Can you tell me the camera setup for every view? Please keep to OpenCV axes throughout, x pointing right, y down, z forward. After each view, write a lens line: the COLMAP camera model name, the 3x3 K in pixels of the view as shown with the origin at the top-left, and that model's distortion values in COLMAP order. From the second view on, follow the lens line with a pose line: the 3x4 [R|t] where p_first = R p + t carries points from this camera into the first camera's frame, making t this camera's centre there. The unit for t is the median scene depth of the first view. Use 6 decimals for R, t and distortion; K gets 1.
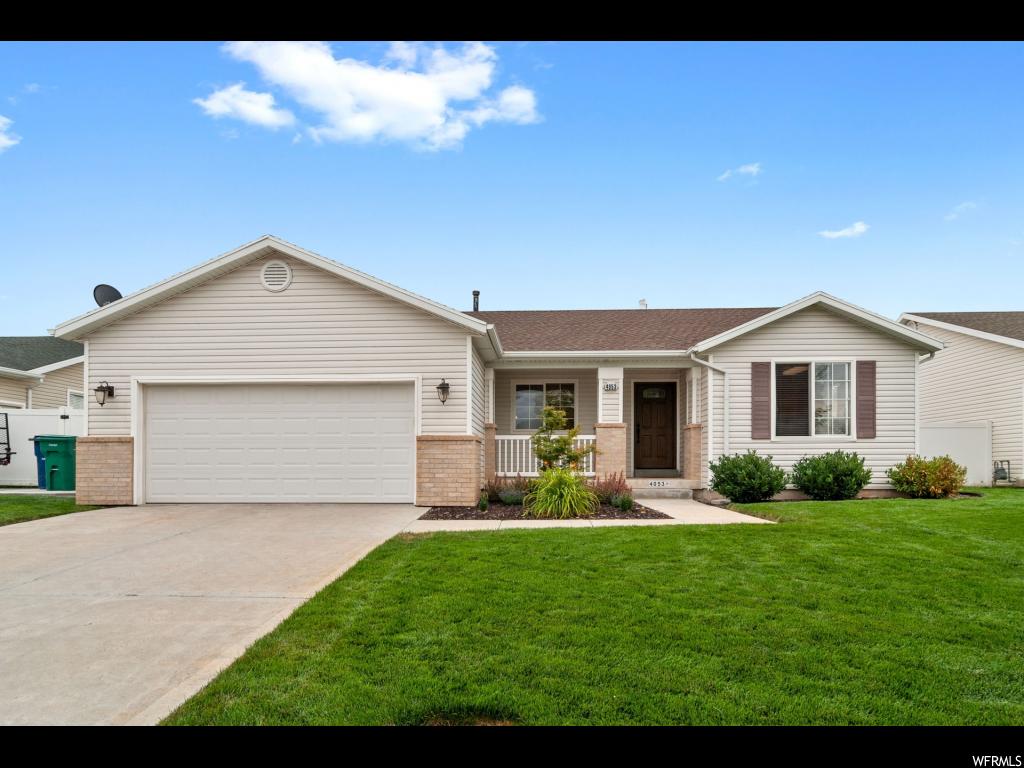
lens RADIAL K [[541.0, 0, 512.1], [0, 541.0, 411.5], [0, 0, 1]] dist [-0.003627, -0.000441]
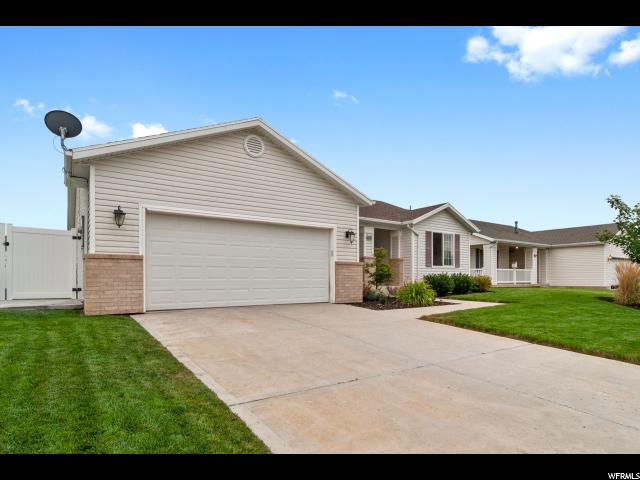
lens RADIAL K [[348.4, 0, 324.2], [0, 348.4, 243.3], [0, 0, 1]] dist [0.002393, 0.000379]
pose [[0.807997, 0.060075, 0.586116, -0.820563], [-0.057880, 0.998070, -0.022509, 0.014669], [-0.586337, -0.015737, 0.809915, 0.147097]]
